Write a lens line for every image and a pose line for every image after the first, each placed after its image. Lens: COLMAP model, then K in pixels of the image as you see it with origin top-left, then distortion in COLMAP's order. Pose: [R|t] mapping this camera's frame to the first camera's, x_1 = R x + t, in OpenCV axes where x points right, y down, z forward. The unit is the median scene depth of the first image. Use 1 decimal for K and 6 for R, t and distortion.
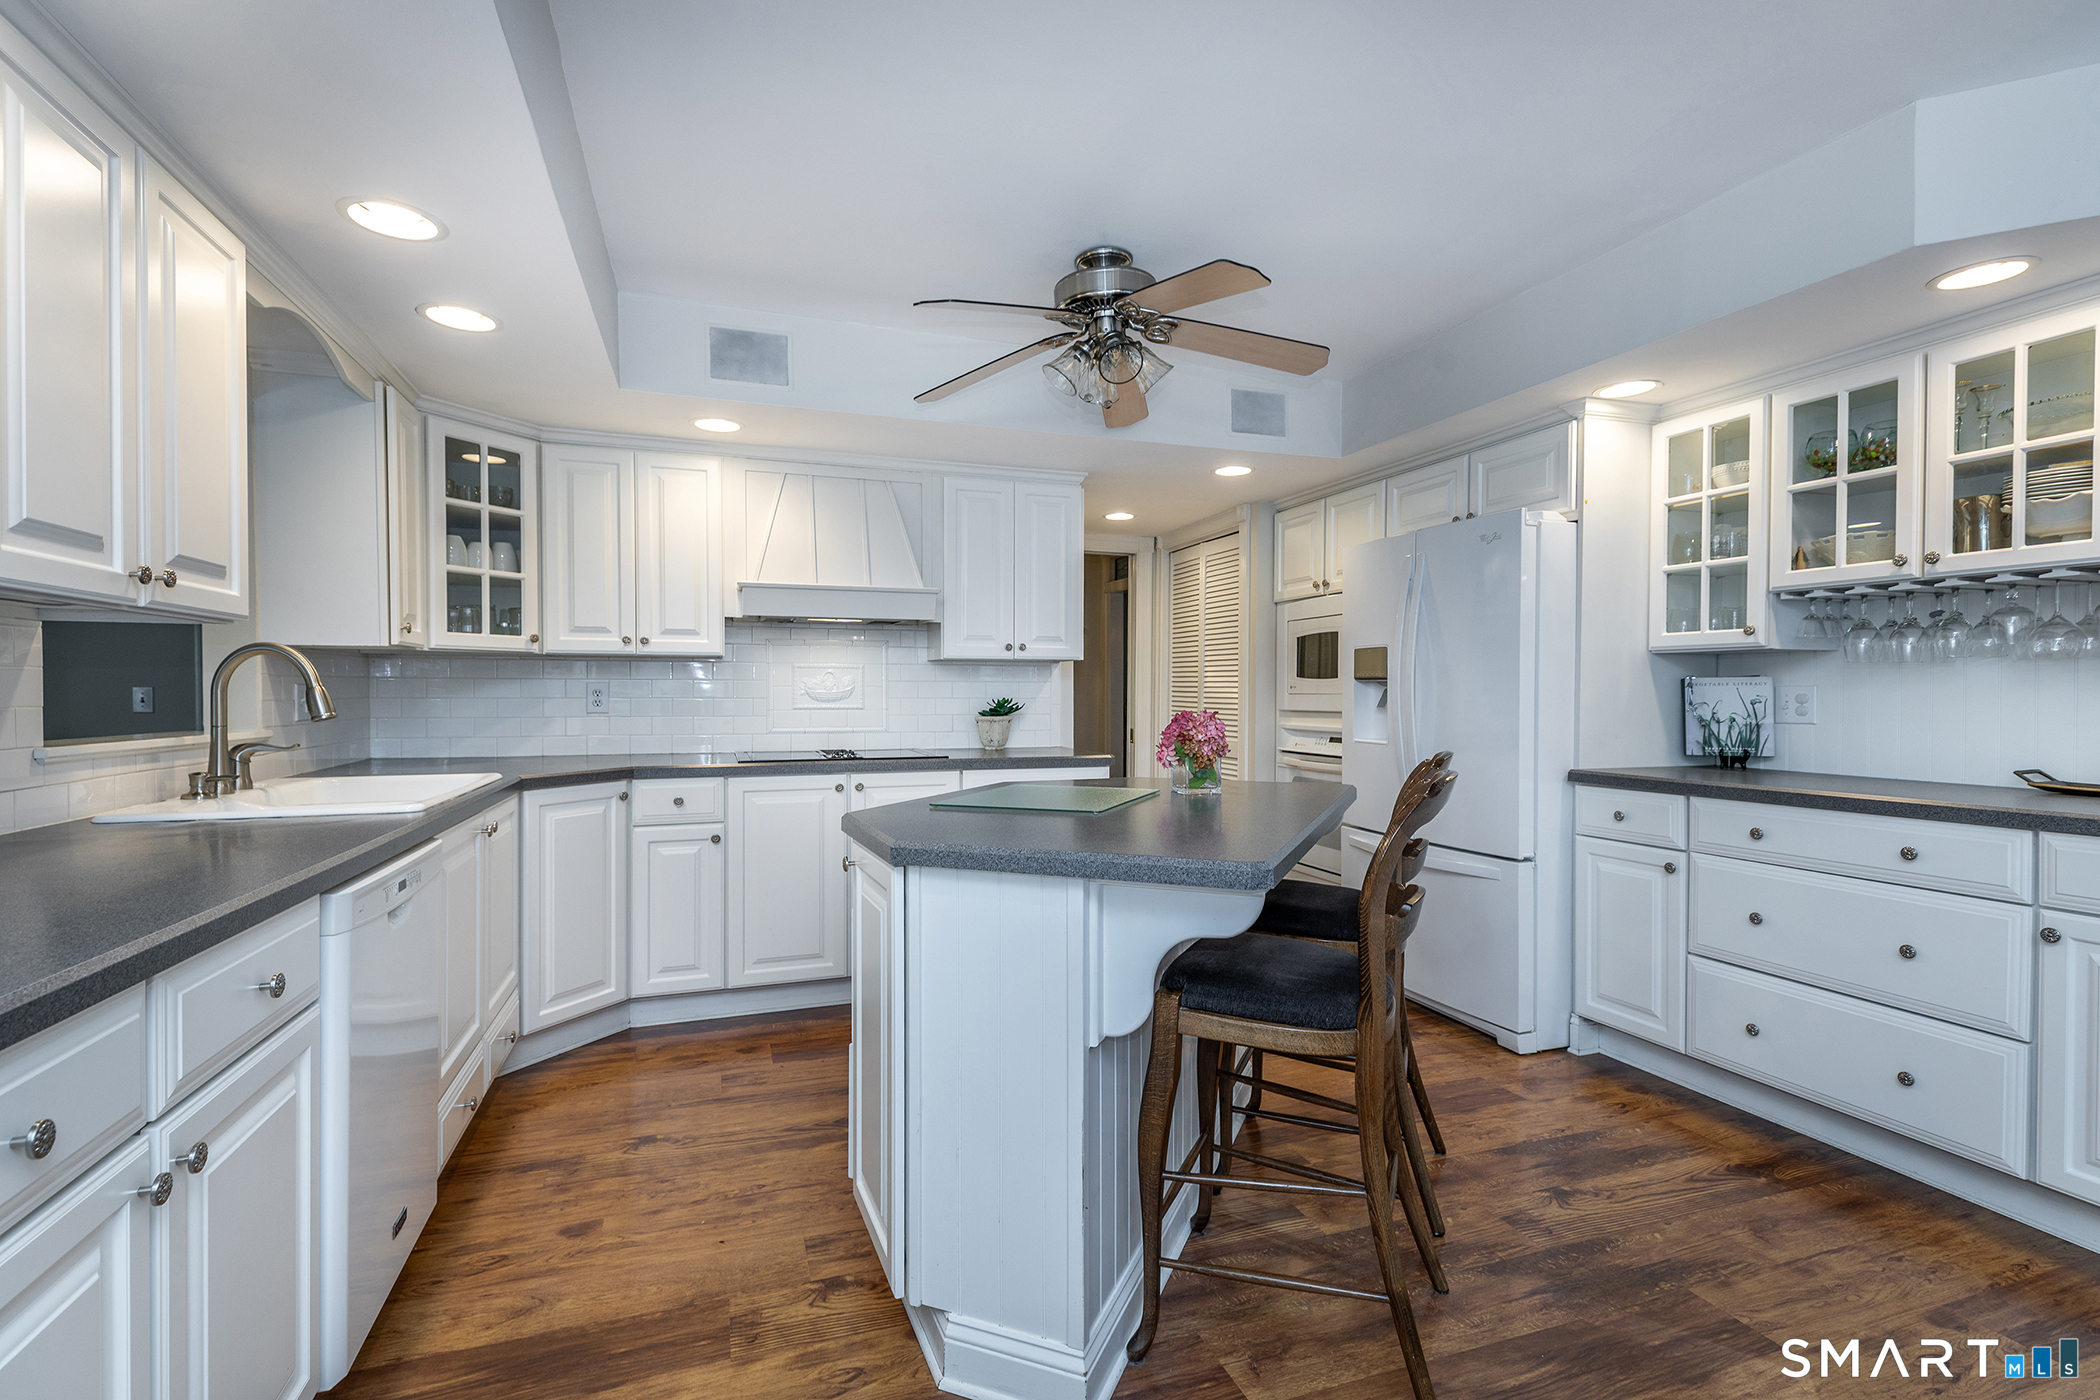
lens RADIAL K [[949.2, 0, 1040.5], [0, 949.2, 700.3], [0, 0, 1]] dist [-0.000547, -0.001041]
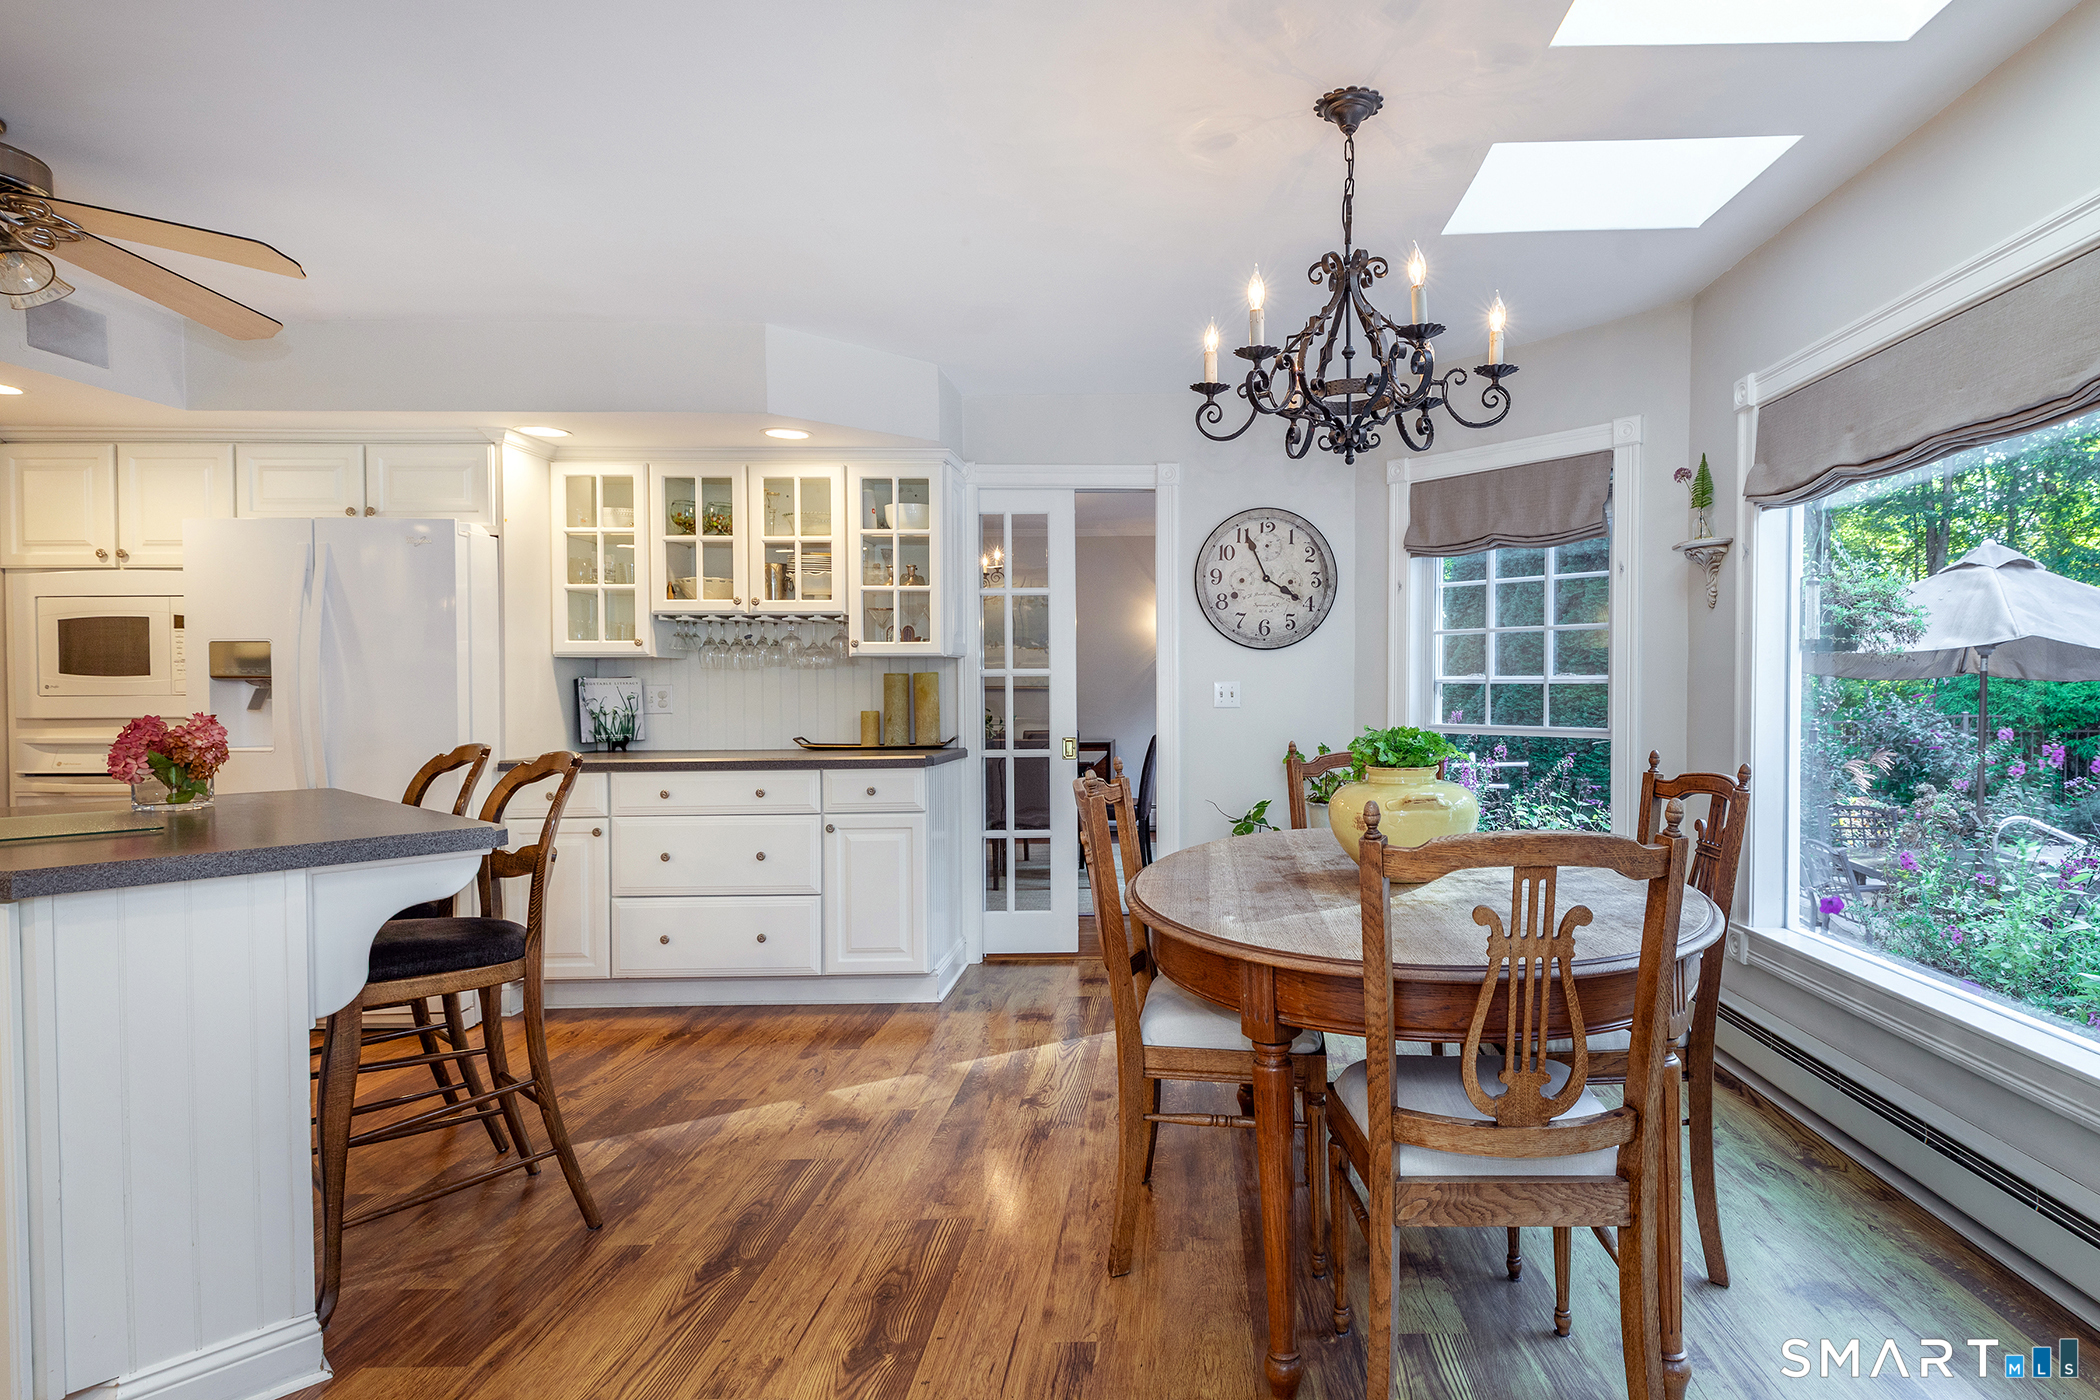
lens RADIAL K [[949.2, 0, 1050.6], [0, 949.2, 703.7], [0, 0, 1]] dist [-0.000547, -0.001041]
pose [[0.430052, -0.018299, 0.902618, -0.176894], [0.013490, 0.999813, 0.013842, -0.000275], [-0.902703, 0.006223, 0.430219, -0.063884]]
